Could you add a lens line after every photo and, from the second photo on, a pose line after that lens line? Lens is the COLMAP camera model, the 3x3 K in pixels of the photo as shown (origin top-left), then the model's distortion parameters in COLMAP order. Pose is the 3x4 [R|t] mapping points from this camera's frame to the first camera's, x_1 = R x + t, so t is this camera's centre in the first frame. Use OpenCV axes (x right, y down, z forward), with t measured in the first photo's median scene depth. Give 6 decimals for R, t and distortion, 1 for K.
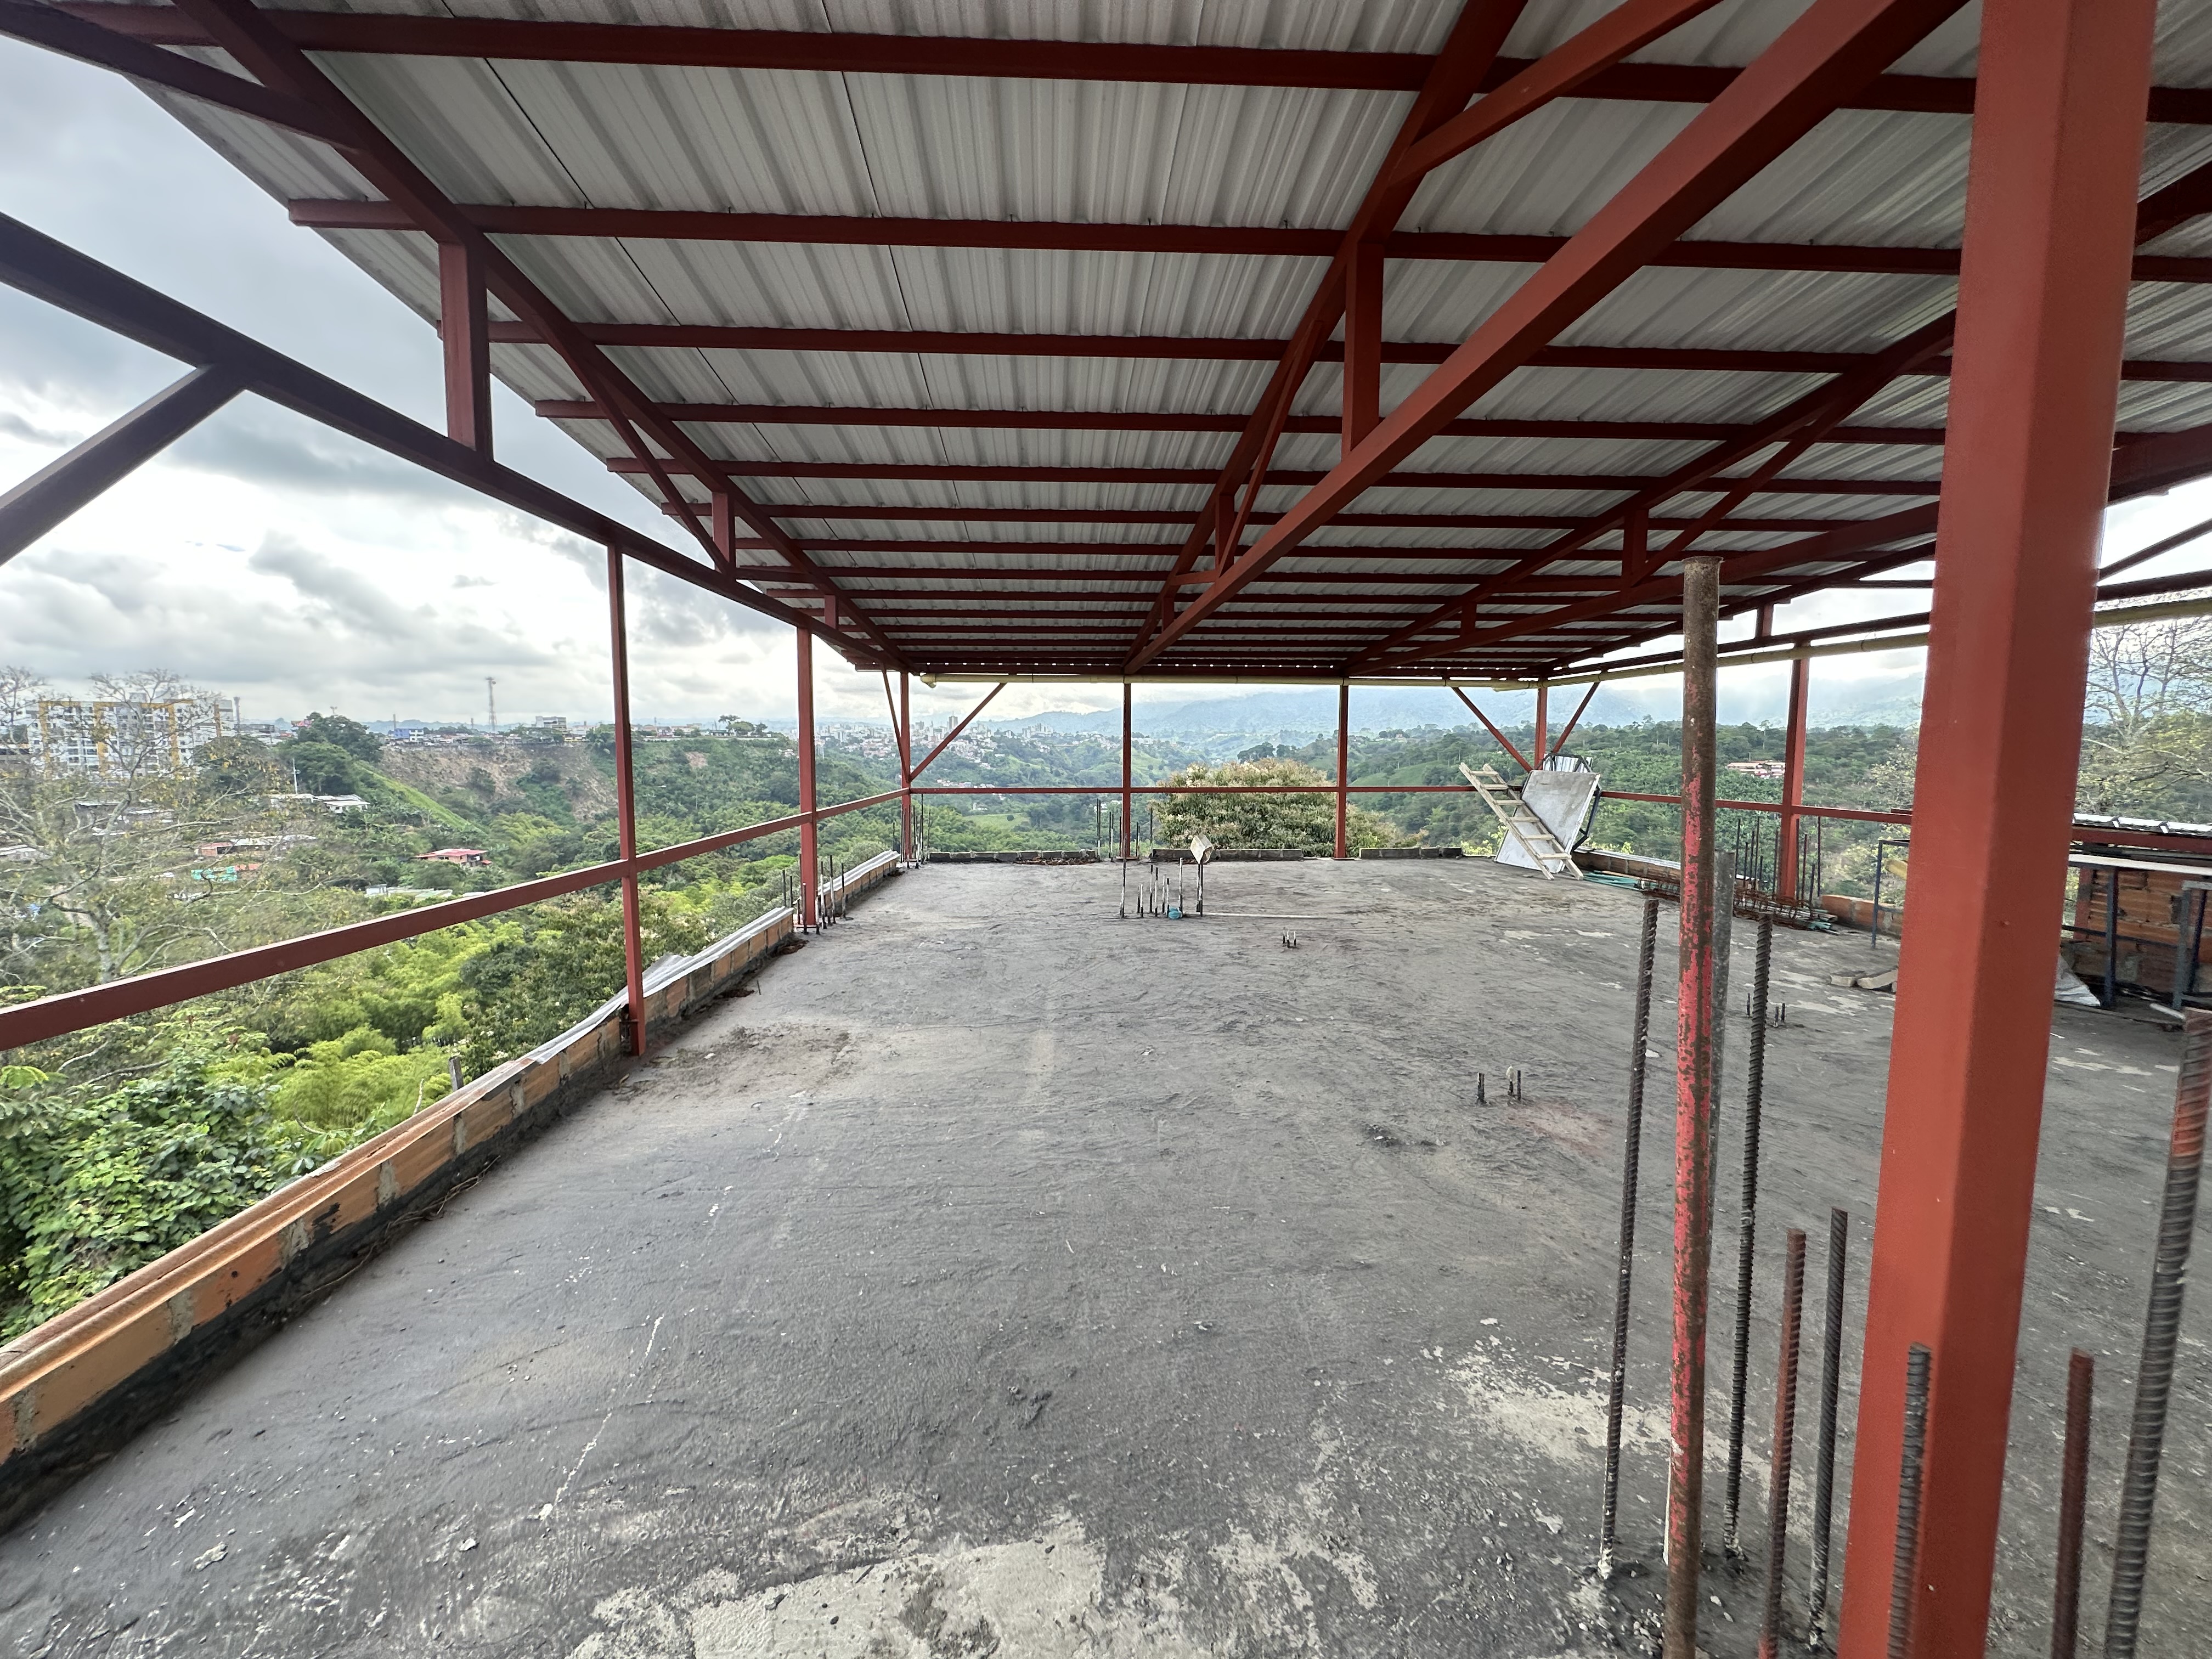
lens RADIAL K [[881.6, 0, 1106.6], [0, 881.6, 827.2], [0, 0, 1]] dist [-0.003731, 0.001025]
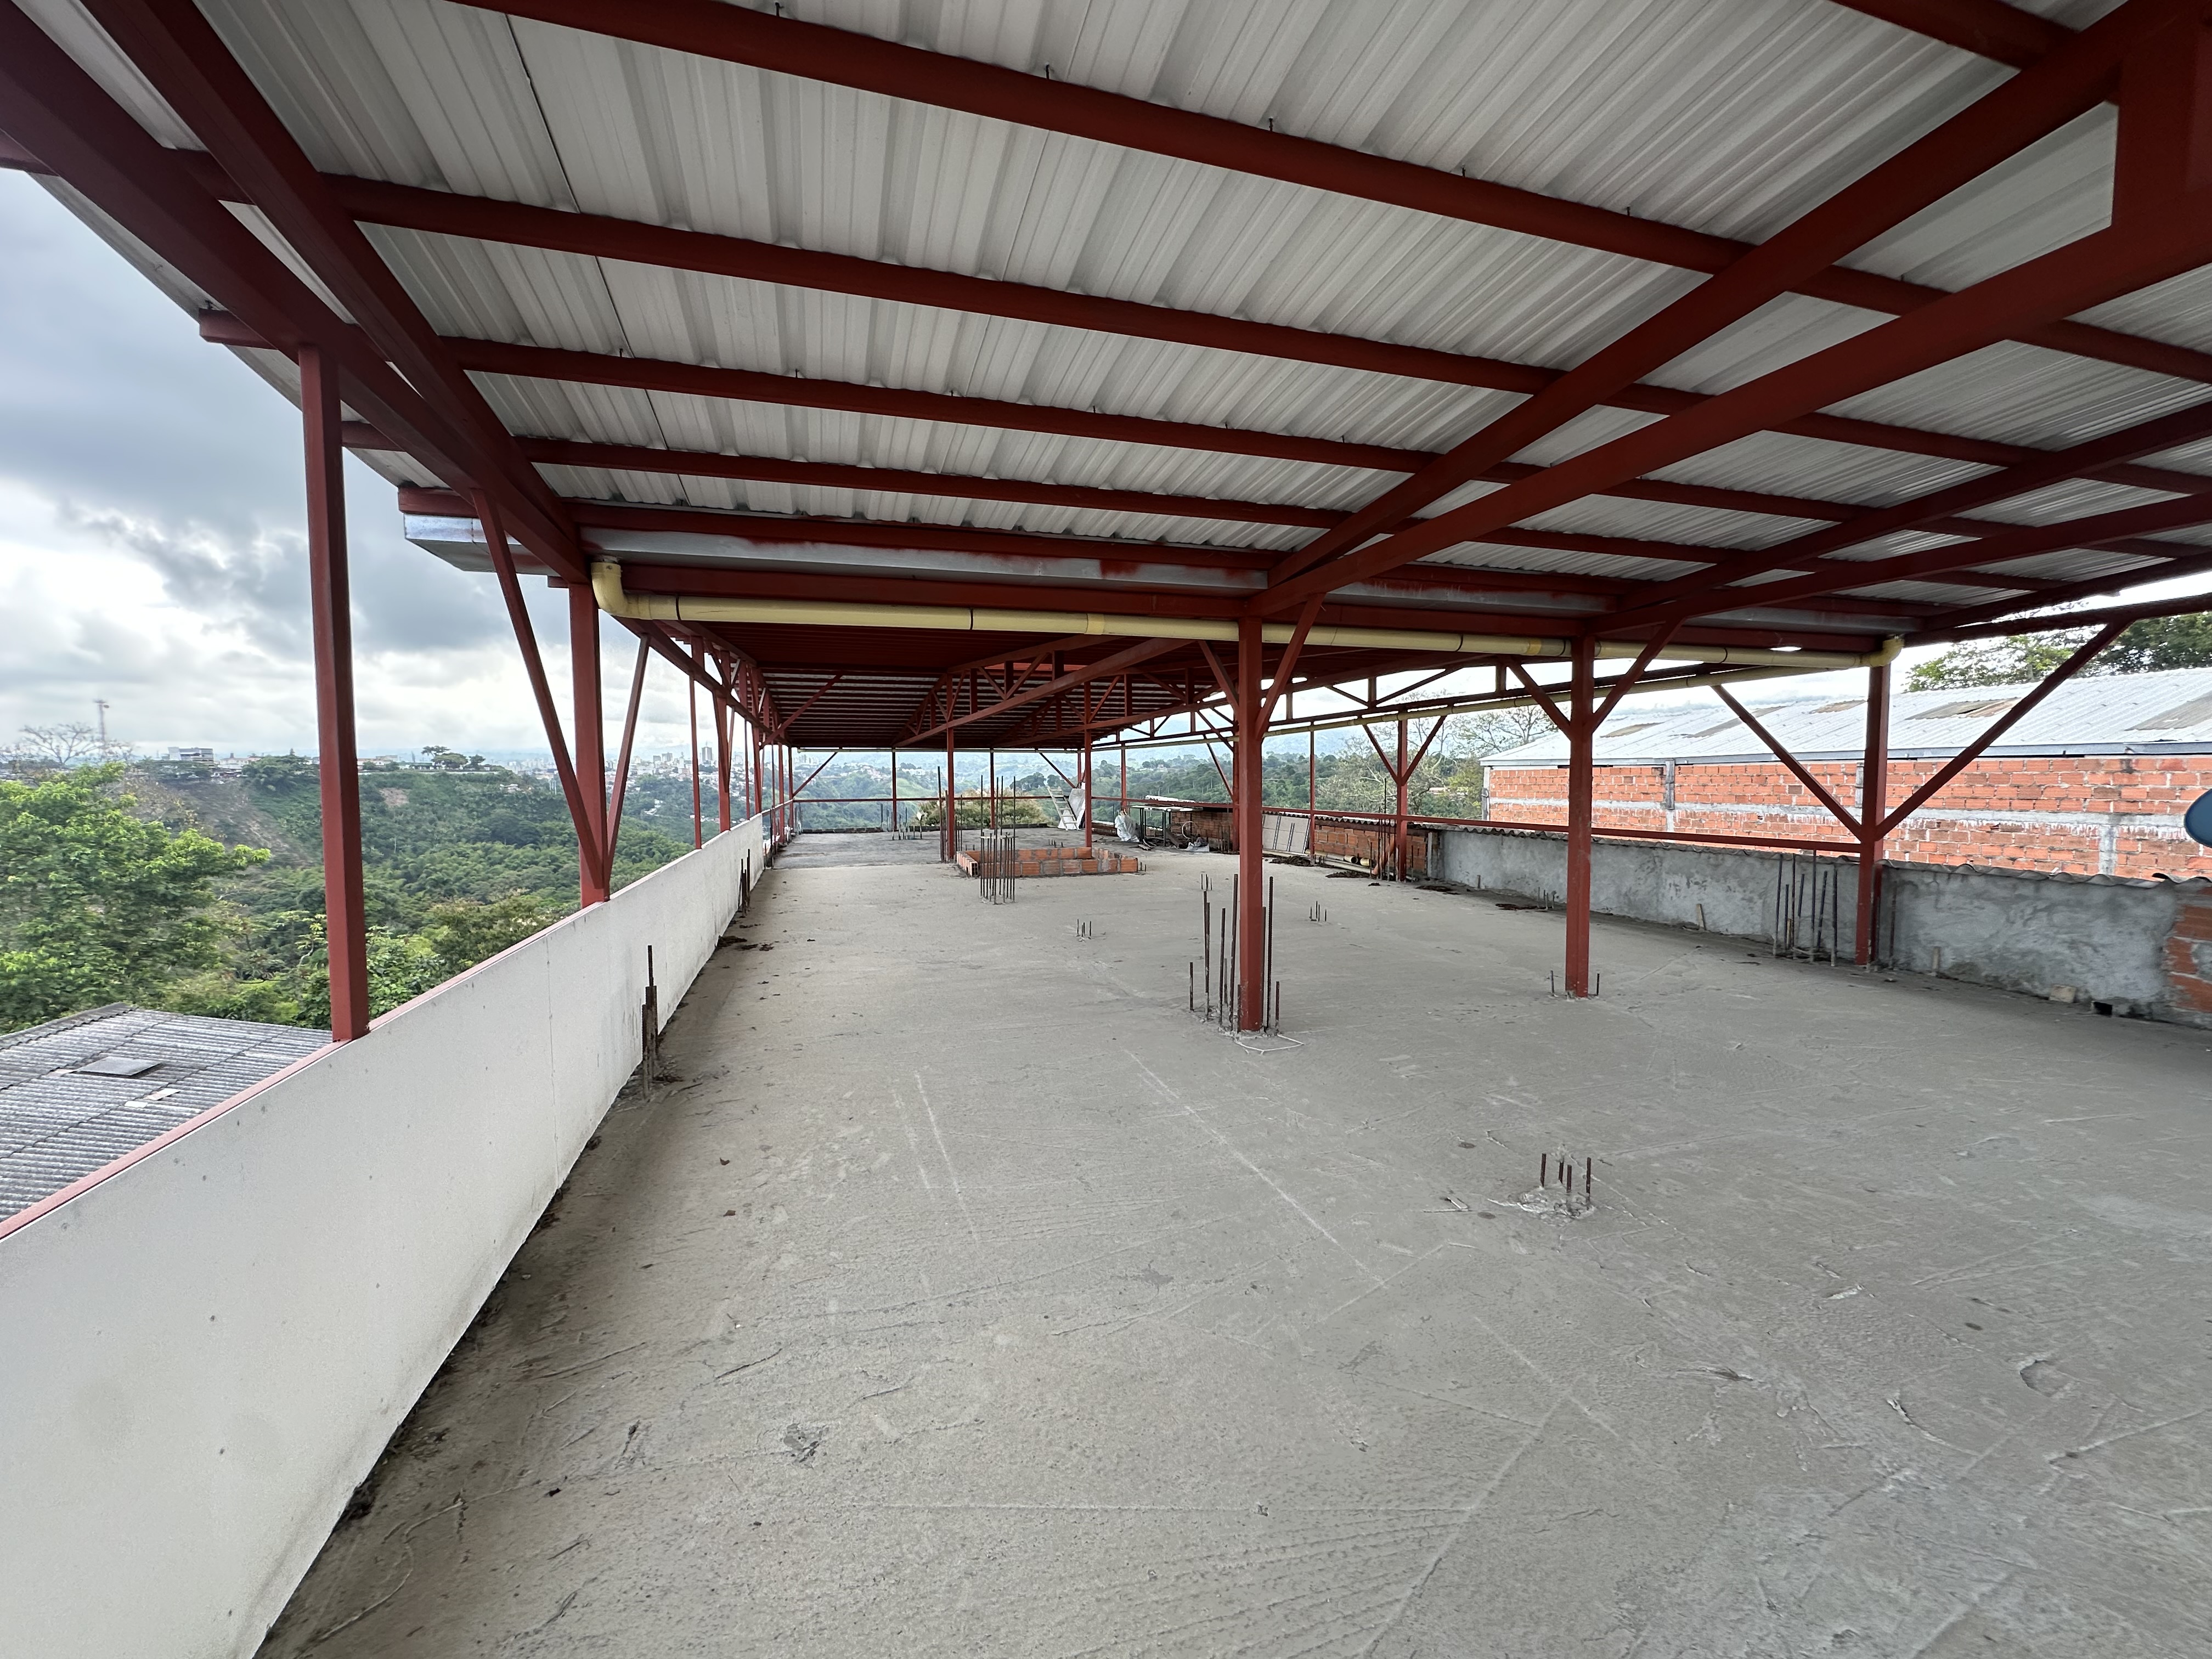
lens RADIAL K [[881.6, 0, 1106.6], [0, 881.6, 827.2], [0, 0, 1]] dist [-0.003731, 0.001025]
pose [[0.967775, -0.021903, 0.250863, -0.020691], [0.030550, 0.999064, -0.030627, 0.122167], [-0.249957, 0.037304, 0.967538, -1.398314]]
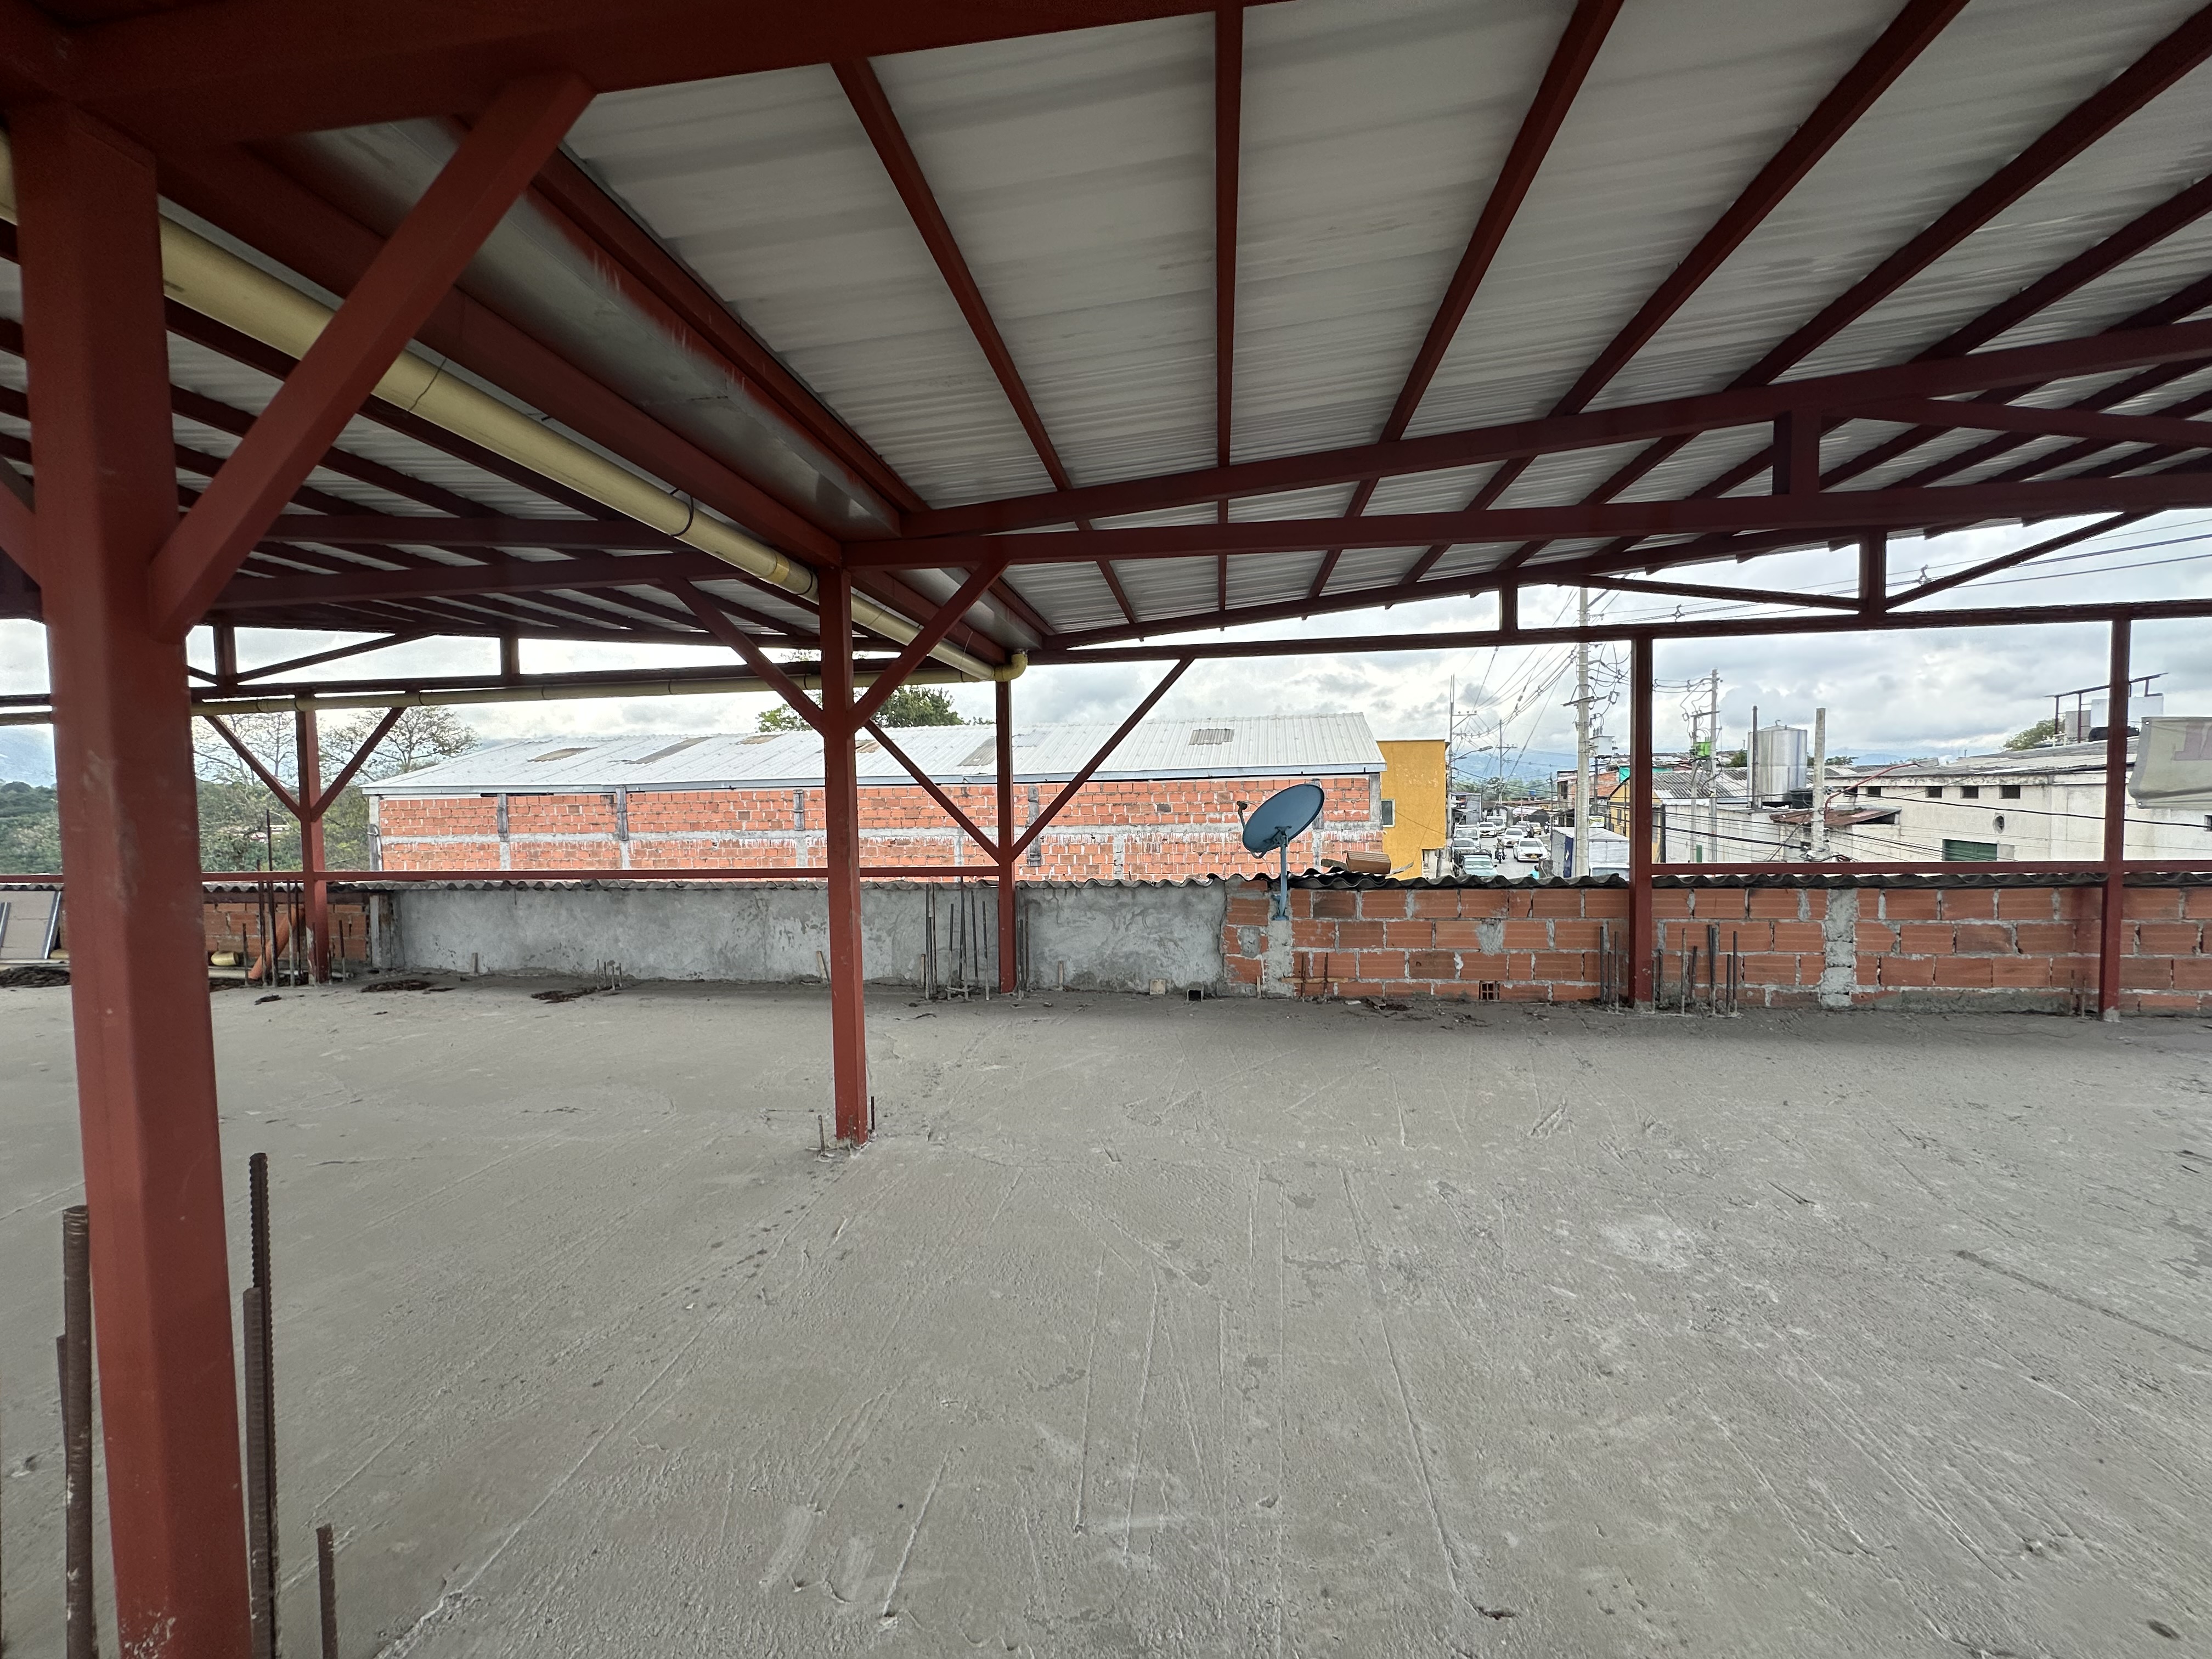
lens RADIAL K [[881.6, 0, 1106.6], [0, 881.6, 827.2], [0, 0, 1]] dist [-0.003731, 0.001025]
pose [[0.175708, -0.040884, 0.983593, 0.083097], [0.107161, 0.993994, 0.022174, 0.099153], [-0.978592, 0.101507, 0.179034, -1.103276]]
